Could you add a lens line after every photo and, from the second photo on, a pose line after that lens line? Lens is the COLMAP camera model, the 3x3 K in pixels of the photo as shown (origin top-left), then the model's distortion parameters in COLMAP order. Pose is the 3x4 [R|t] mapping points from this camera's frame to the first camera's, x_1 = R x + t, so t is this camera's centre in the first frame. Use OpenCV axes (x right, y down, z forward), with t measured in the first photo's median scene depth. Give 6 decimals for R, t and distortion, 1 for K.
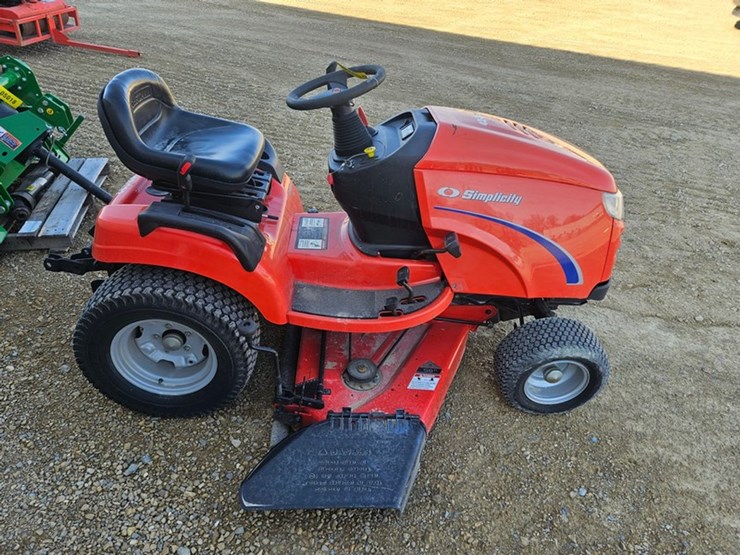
lens RADIAL K [[495.9, 0, 368.8], [0, 495.9, 286.3], [0, 0, 1]] dist [0.069818, -0.054539]
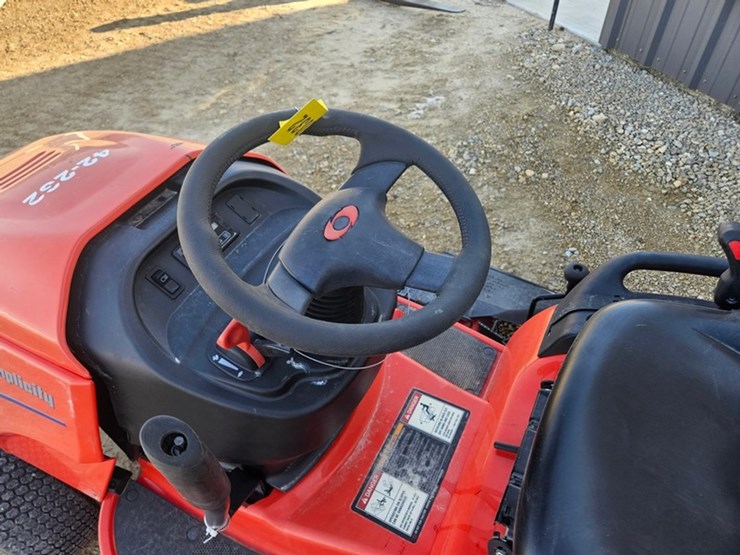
lens RADIAL K [[495.9, 0, 365.5], [0, 495.9, 282.8], [0, 0, 1]] dist [0.069818, -0.054539]
pose [[-0.869823, -0.348431, 0.349291, -0.203644], [0.308312, 0.168827, 0.936184, -0.665054], [-0.385166, 0.922005, -0.039425, 1.009348]]
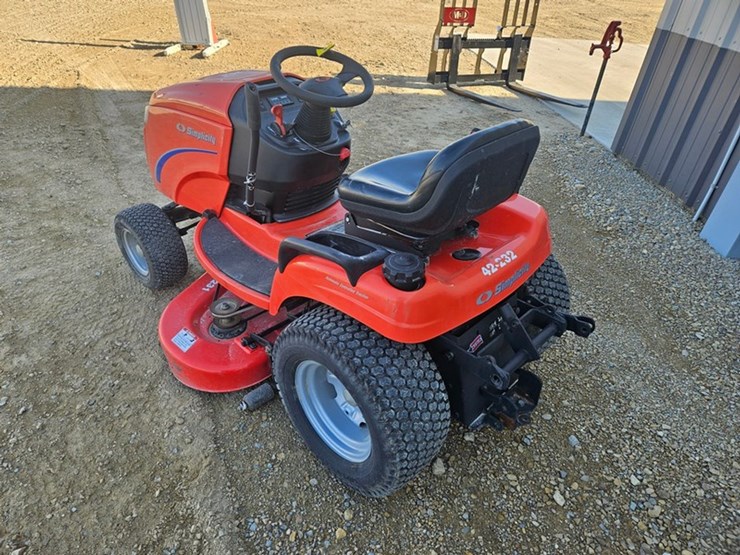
lens RADIAL K [[495.9, 0, 365.2], [0, 495.9, 270.3], [0, 0, 1]] dist [0.069818, -0.054539]
pose [[-0.675122, -0.471706, 0.567190, -0.836962], [0.367103, 0.452079, 0.812933, -0.964484], [-0.639880, 0.757046, -0.132043, 1.319528]]
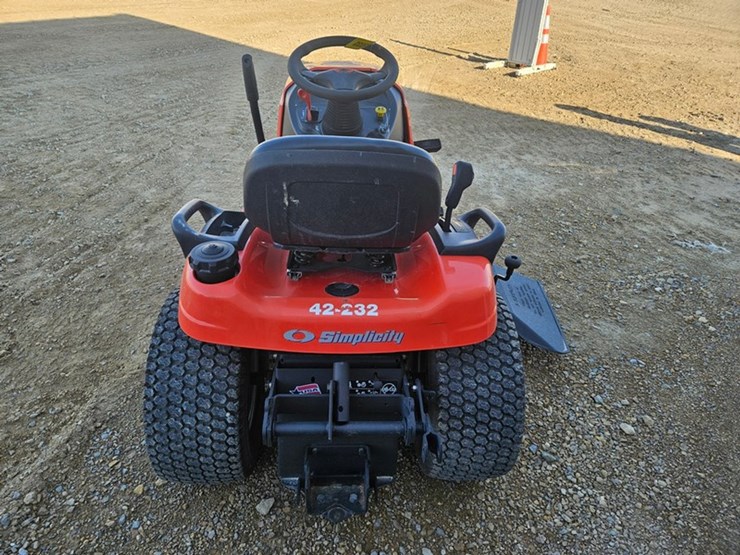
lens RADIAL K [[495.9, 0, 370.7], [0, 495.9, 278.2], [0, 0, 1]] dist [0.069818, -0.054539]
pose [[-0.009256, -0.602531, 0.798042, -1.015751], [0.526164, 0.675725, 0.516282, -0.565119], [-0.850333, 0.424679, 0.310775, 0.803523]]
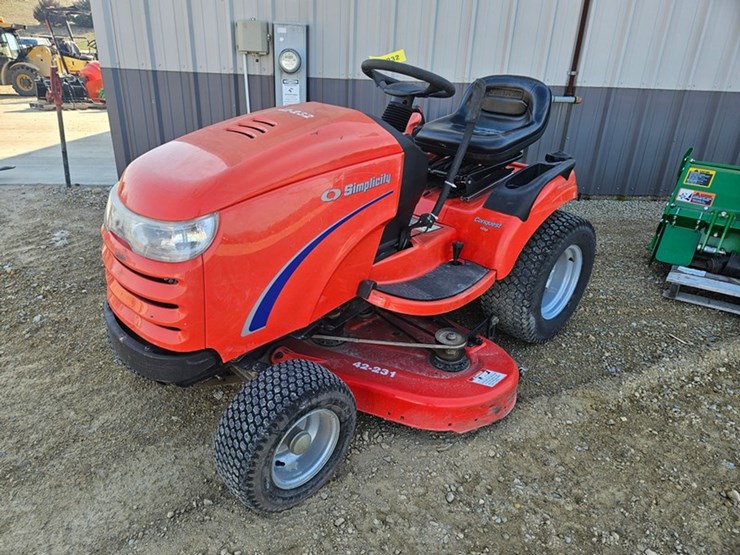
lens RADIAL K [[495.9, 0, 358.1], [0, 495.9, 272.1], [0, 0, 1]] dist [0.069818, -0.054539]
pose [[-0.756818, 0.198587, -0.622728, 0.742232], [-0.431323, 0.564107, 0.704090, -0.848605], [0.491108, 0.801465, -0.341271, 1.585350]]
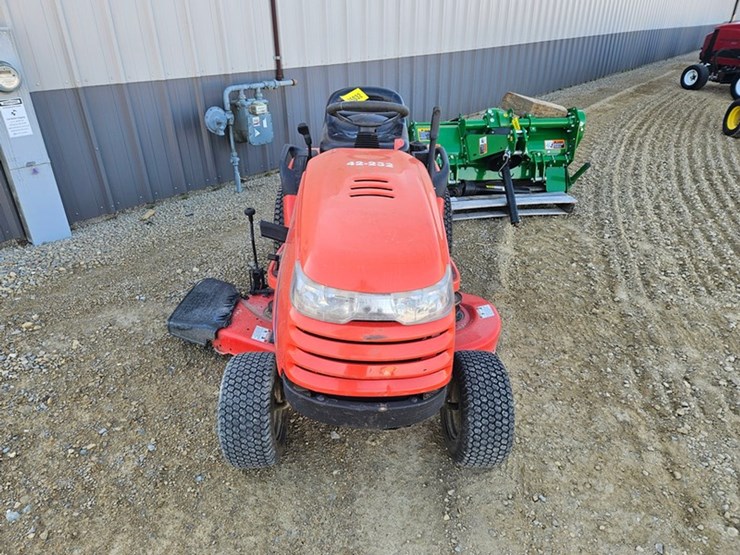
lens RADIAL K [[495.9, 0, 353.1], [0, 495.9, 275.9], [0, 0, 1]] dist [0.069818, -0.054539]
pose [[-0.043956, 0.428196, -0.902616, 1.208753], [-0.582004, 0.723365, 0.371502, -0.524720], [0.811997, 0.541656, 0.217416, 0.887527]]
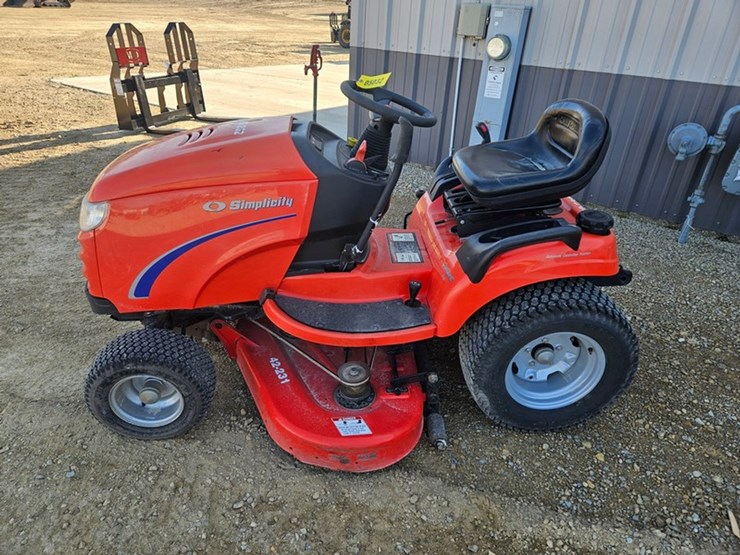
lens RADIAL K [[495.9, 0, 370.6], [0, 495.9, 265.0], [0, 0, 1]] dist [0.069818, -0.054539]
pose [[-0.996698, -0.051032, -0.063159, 0.019428], [-0.079138, 0.436325, 0.896302, -1.128098], [-0.018182, 0.898341, -0.438923, 1.681803]]
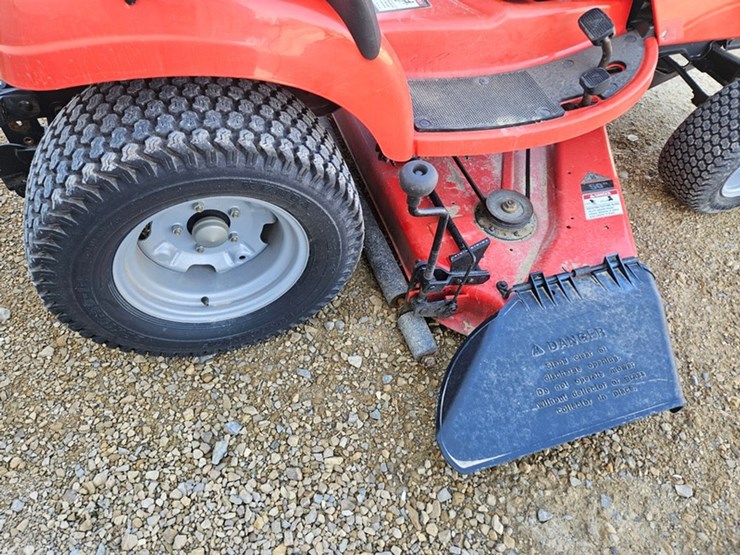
lens RADIAL K [[495.9, 0, 355.1], [0, 495.9, 272.3], [0, 0, 1]] dist [0.069818, -0.054539]
pose [[0.958608, -0.237278, 0.157386, -0.345457], [0.173828, 0.925490, 0.336530, -0.005340], [-0.225510, -0.295242, 0.928427, 0.455899]]
